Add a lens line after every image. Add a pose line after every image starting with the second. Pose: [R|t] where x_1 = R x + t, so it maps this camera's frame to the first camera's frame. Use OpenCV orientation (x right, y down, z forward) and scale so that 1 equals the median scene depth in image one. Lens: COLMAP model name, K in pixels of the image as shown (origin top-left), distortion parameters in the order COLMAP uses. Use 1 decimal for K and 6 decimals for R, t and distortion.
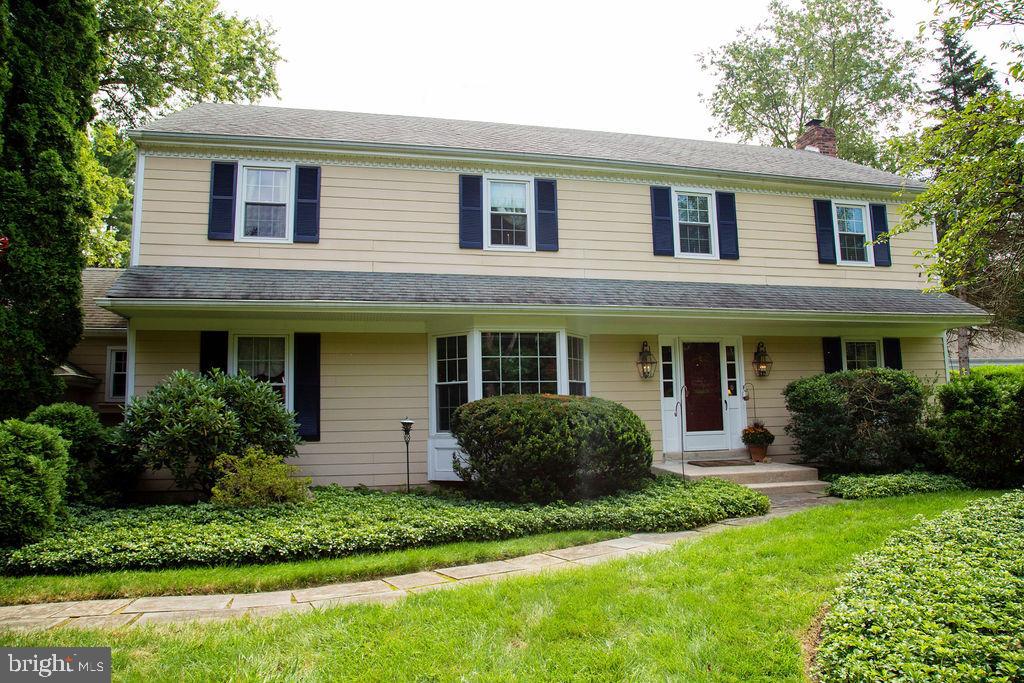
lens RADIAL K [[707.2, 0, 518.2], [0, 707.2, 338.6], [0, 0, 1]] dist [-0.107297, 0.056740]
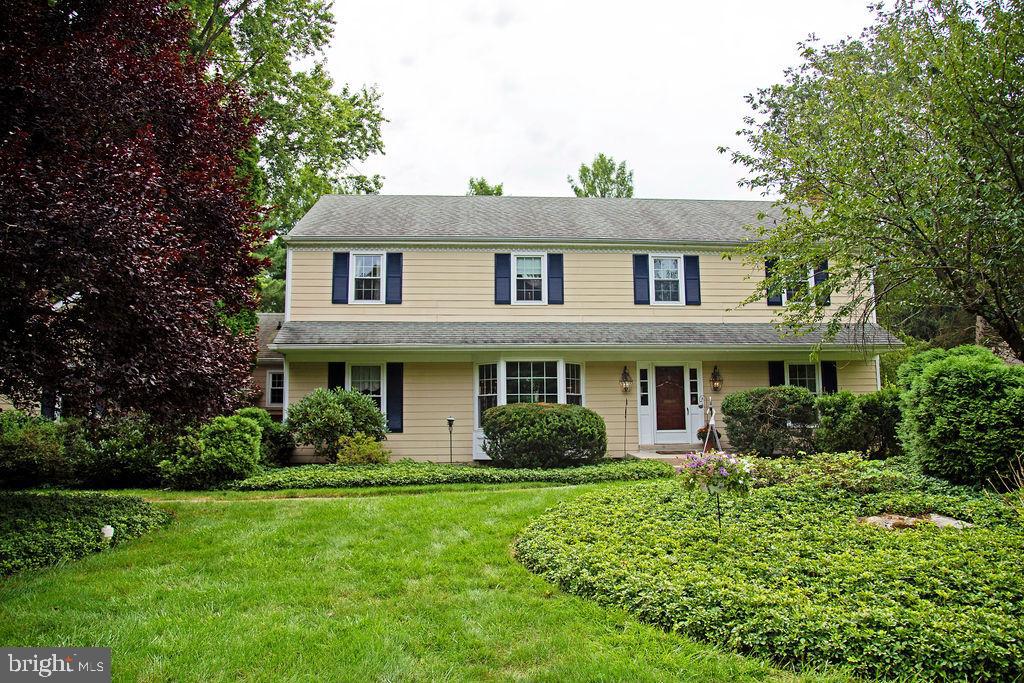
lens RADIAL K [[707.2, 0, 509.0], [0, 707.2, 344.2], [0, 0, 1]] dist [-0.107297, 0.056740]
pose [[0.986441, -0.008479, -0.163900, 0.195030], [0.007826, 0.999959, -0.004632, -0.038124], [0.163932, 0.003287, 0.986466, -0.473421]]
